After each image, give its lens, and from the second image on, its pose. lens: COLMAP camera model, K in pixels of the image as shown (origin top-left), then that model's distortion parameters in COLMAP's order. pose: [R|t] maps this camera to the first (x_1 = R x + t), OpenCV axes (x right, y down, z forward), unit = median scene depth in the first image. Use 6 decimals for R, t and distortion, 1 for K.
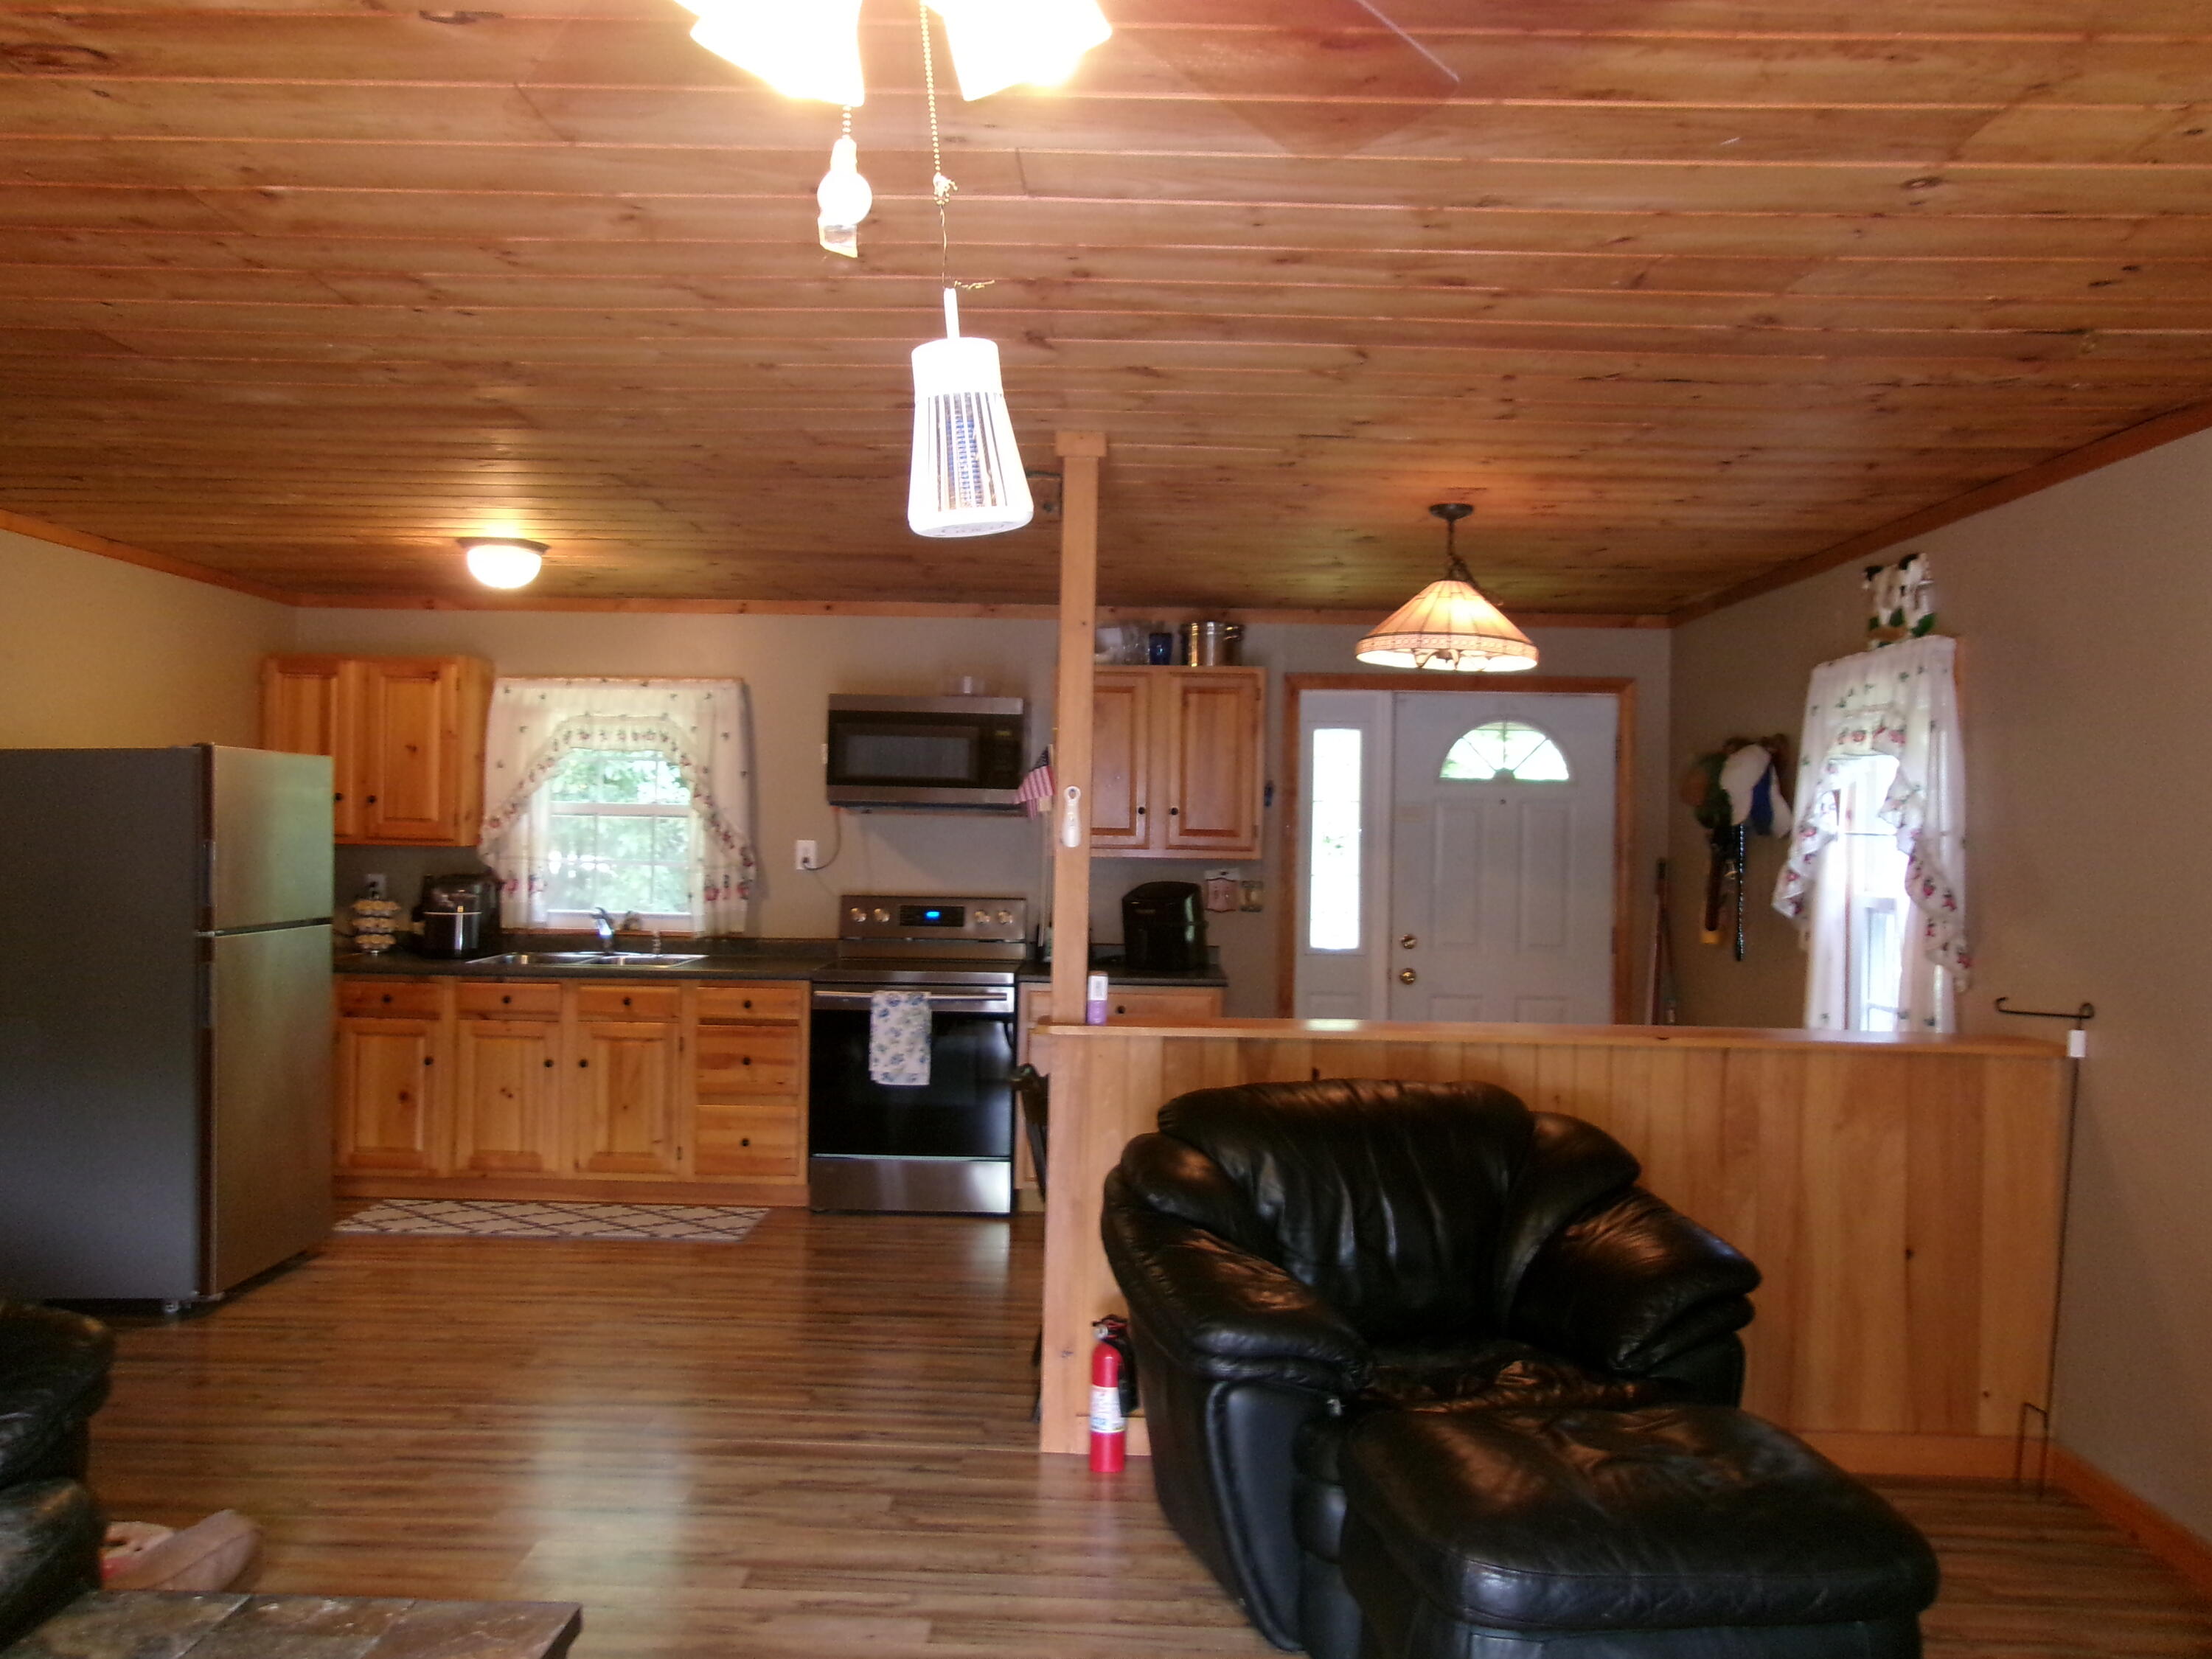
lens RADIAL K [[1716.5, 0, 1114.2], [0, 1716.5, 825.5], [0, 0, 1]] dist [-0.014961, 0.015914]
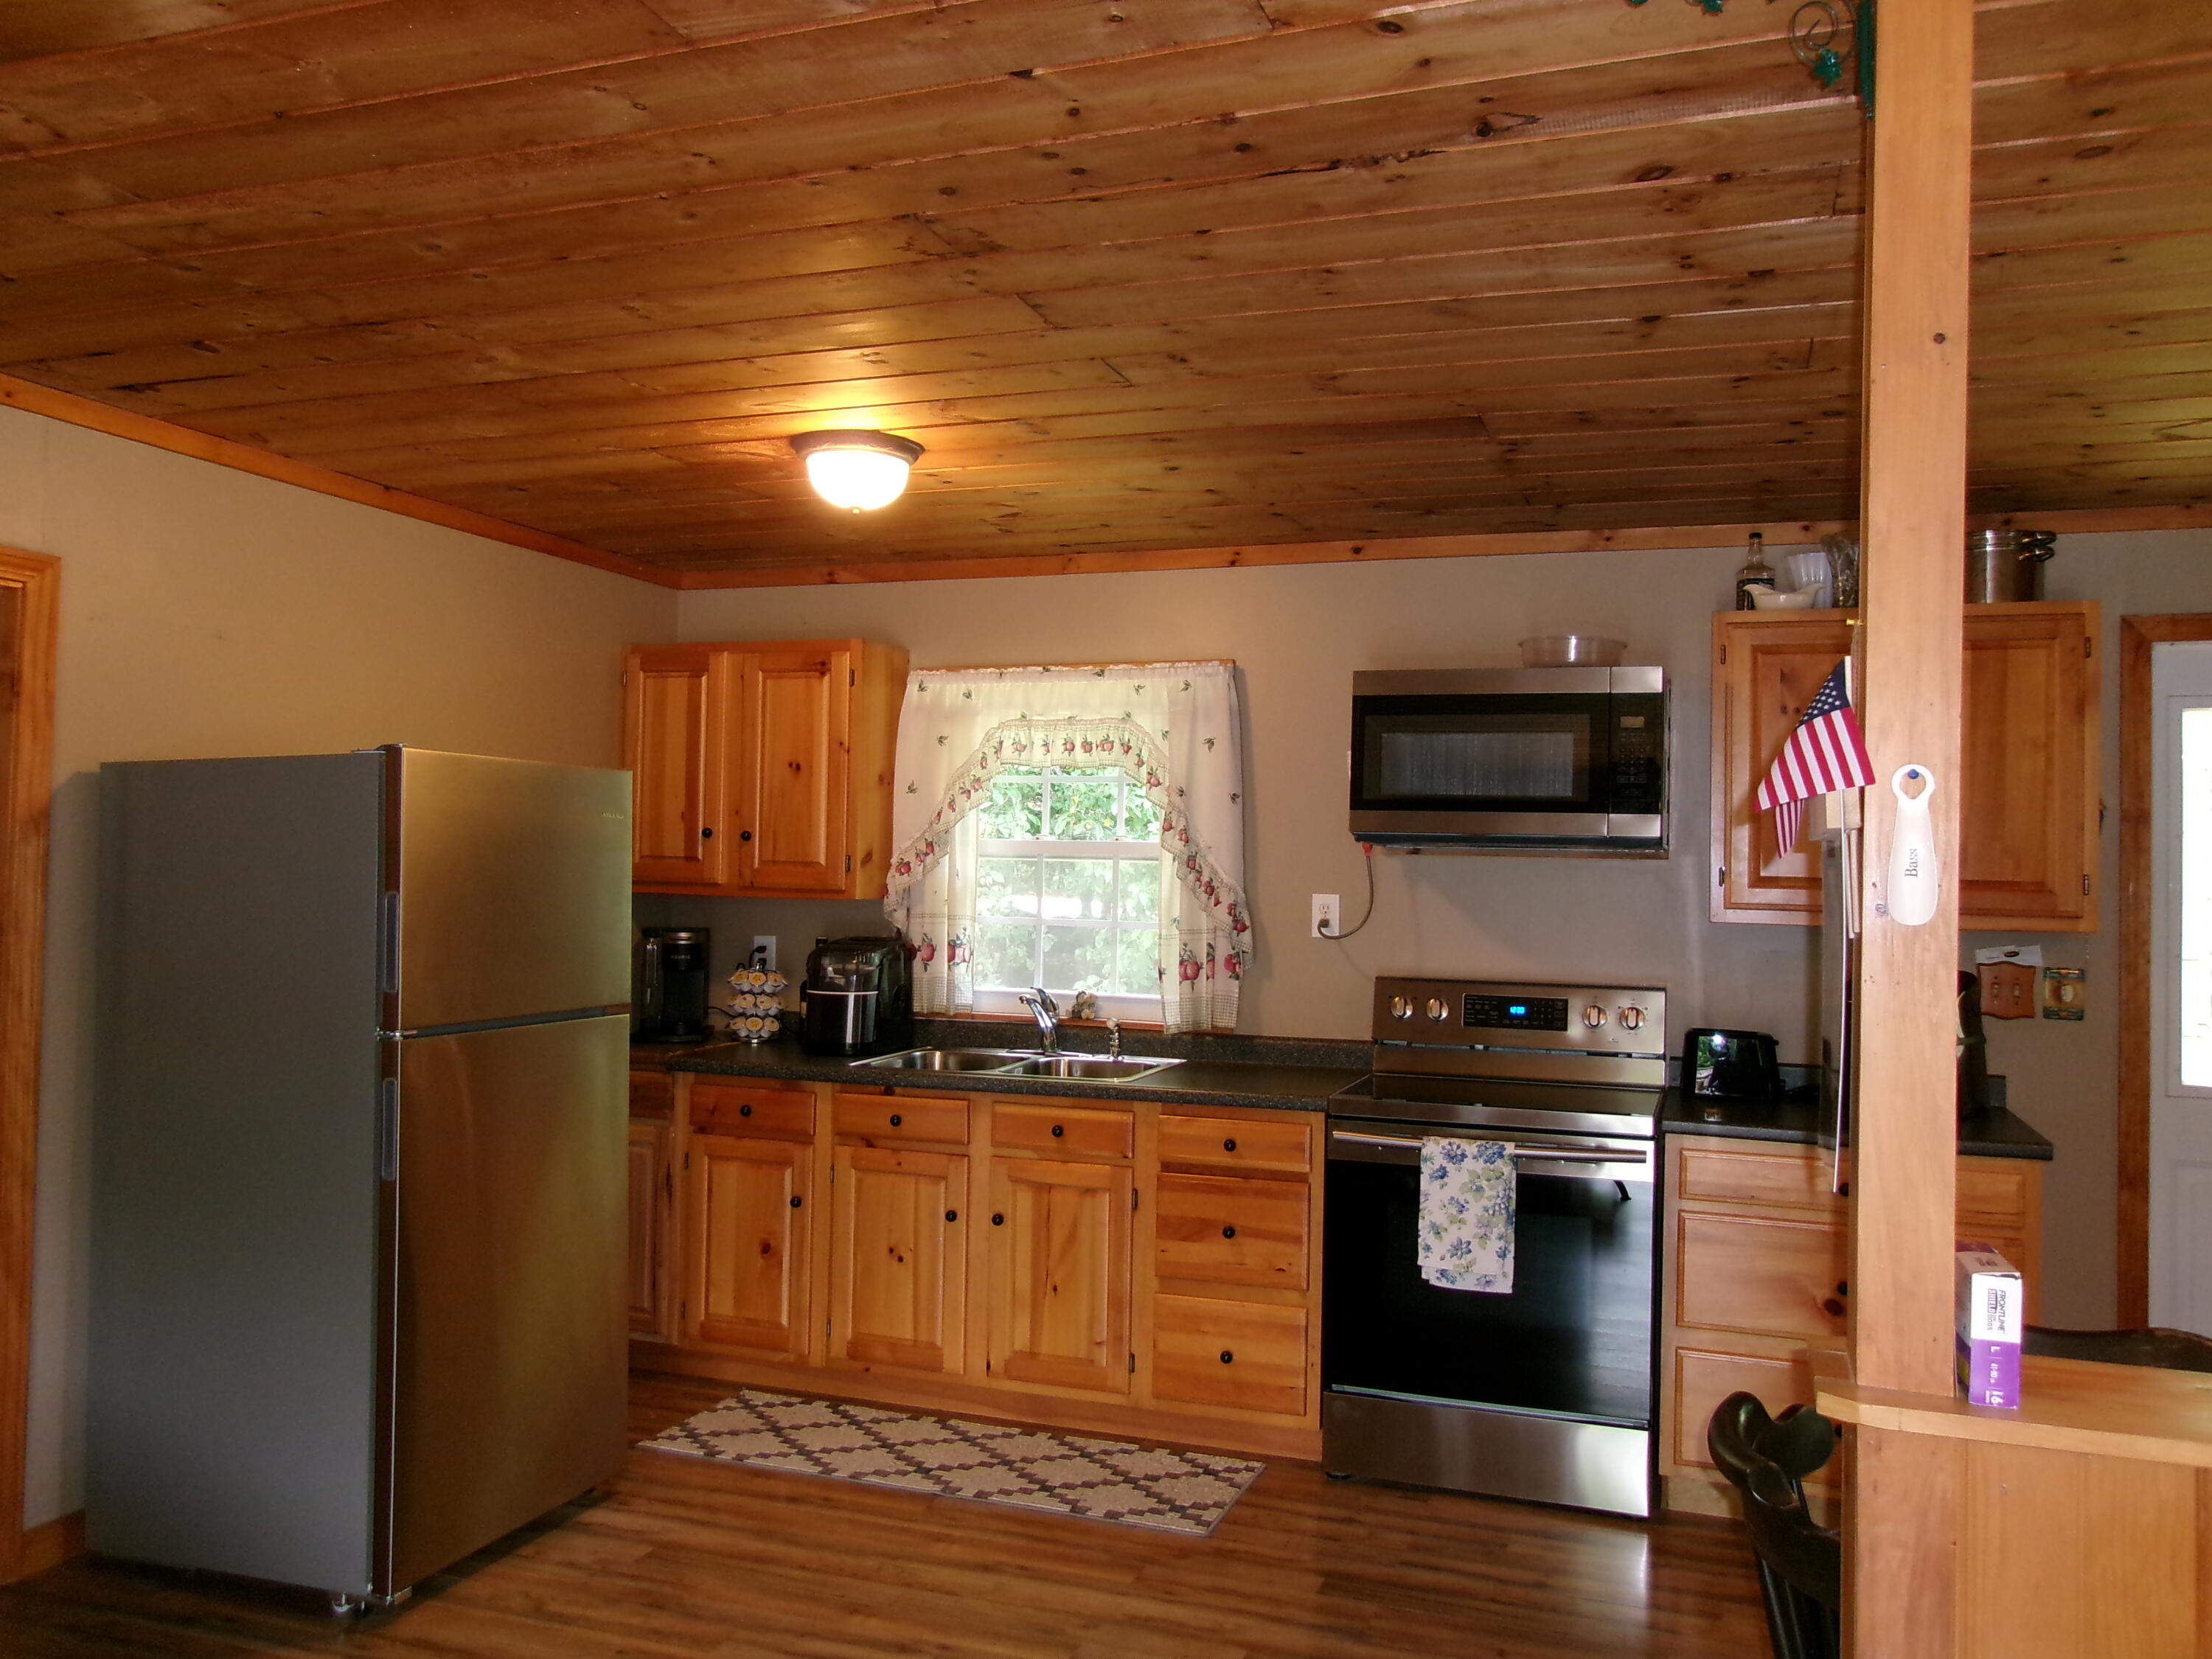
lens RADIAL K [[1716.5, 0, 1119.4], [0, 1716.5, 820.1], [0, 0, 1]] dist [-0.014961, 0.015914]
pose [[0.947190, -0.008272, -0.320567, -0.041176], [-0.001823, 0.999512, -0.031178, 0.000672], [0.320668, 0.030116, 0.946713, 0.348658]]
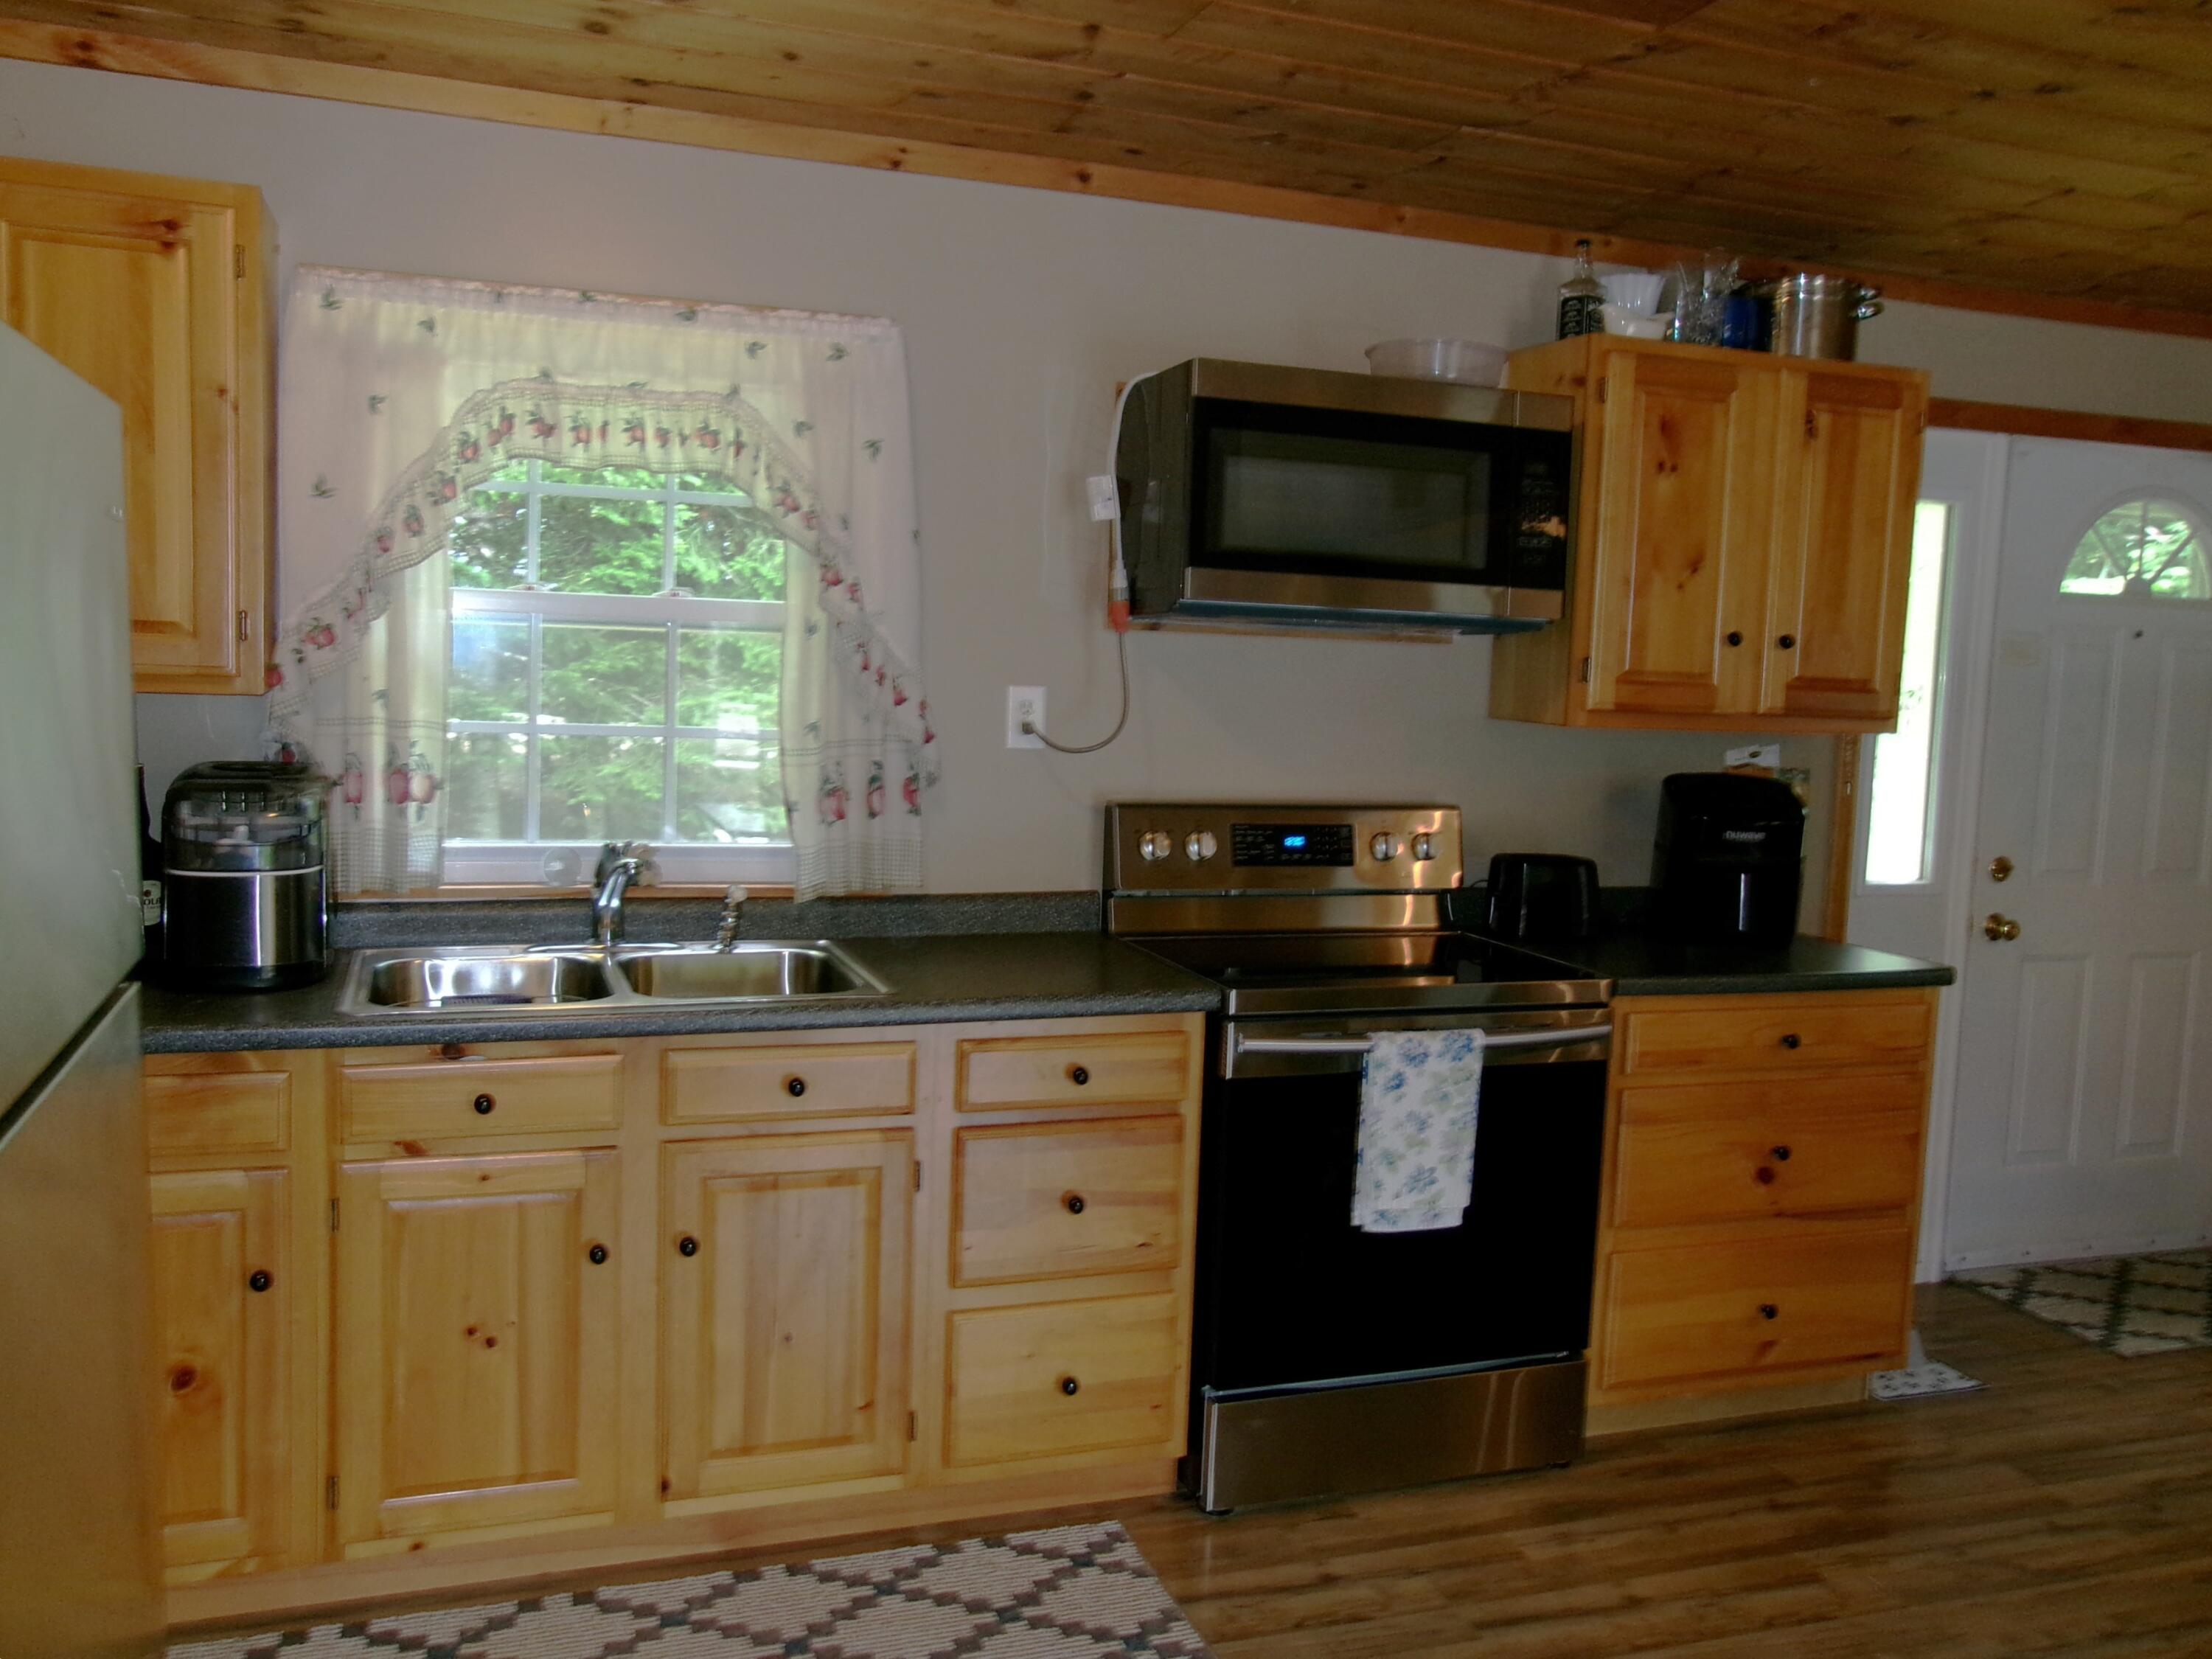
lens RADIAL K [[1816.5, 0, 1109.1], [0, 1816.5, 823.2], [0, 0, 1]] dist [-0.023450, 0.039017]
pose [[0.936243, -0.015913, 0.350993, -0.350711], [-0.020339, 0.994844, 0.099357, -0.003814], [-0.350764, -0.100161, 0.931092, 0.557766]]
